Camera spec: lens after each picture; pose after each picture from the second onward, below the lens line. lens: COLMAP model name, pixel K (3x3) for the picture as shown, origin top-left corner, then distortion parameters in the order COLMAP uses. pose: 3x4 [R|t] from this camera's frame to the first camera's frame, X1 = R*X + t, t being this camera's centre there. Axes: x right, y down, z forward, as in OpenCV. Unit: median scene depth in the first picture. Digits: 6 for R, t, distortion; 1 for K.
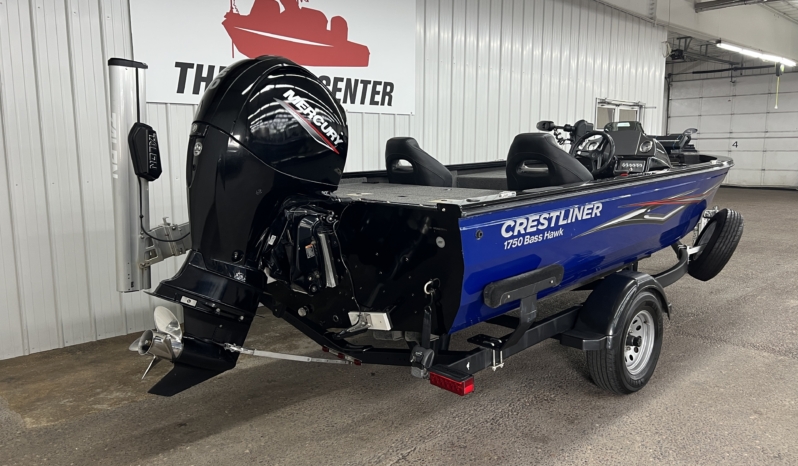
lens RADIAL K [[600.8, 0, 398.5], [0, 600.8, 236.2], [0, 0, 1]] dist [0.048031, -0.049262]
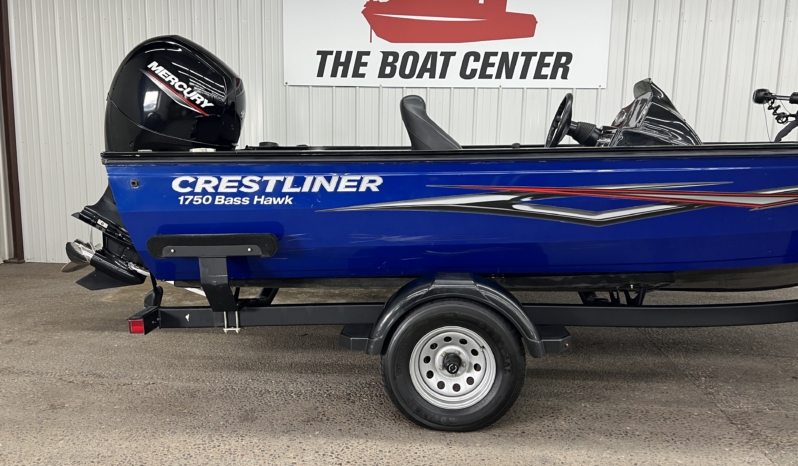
lens RADIAL K [[600.8, 0, 398.5], [0, 600.8, 236.2], [0, 0, 1]] dist [0.048031, -0.049262]
pose [[0.685522, 0.130350, -0.716288, 0.962392], [-0.127325, 0.990144, 0.058330, -0.025376], [0.716832, 0.051215, 0.695363, 0.469680]]
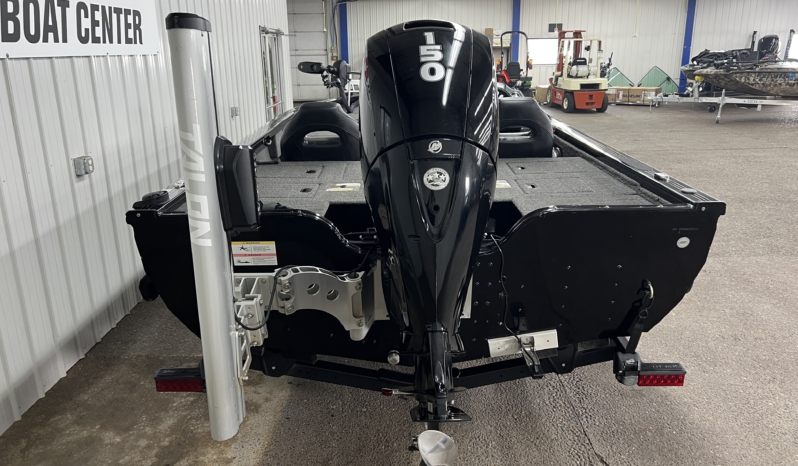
lens RADIAL K [[622.5, 0, 404.2], [0, 622.5, 230.9], [0, 0, 1]] dist [0.057990, -0.063316]
pose [[0.697012, -0.204772, 0.687199, -0.722216], [0.118878, 0.978095, 0.170878, -0.181607], [-0.707136, -0.037411, 0.706087, 0.486264]]
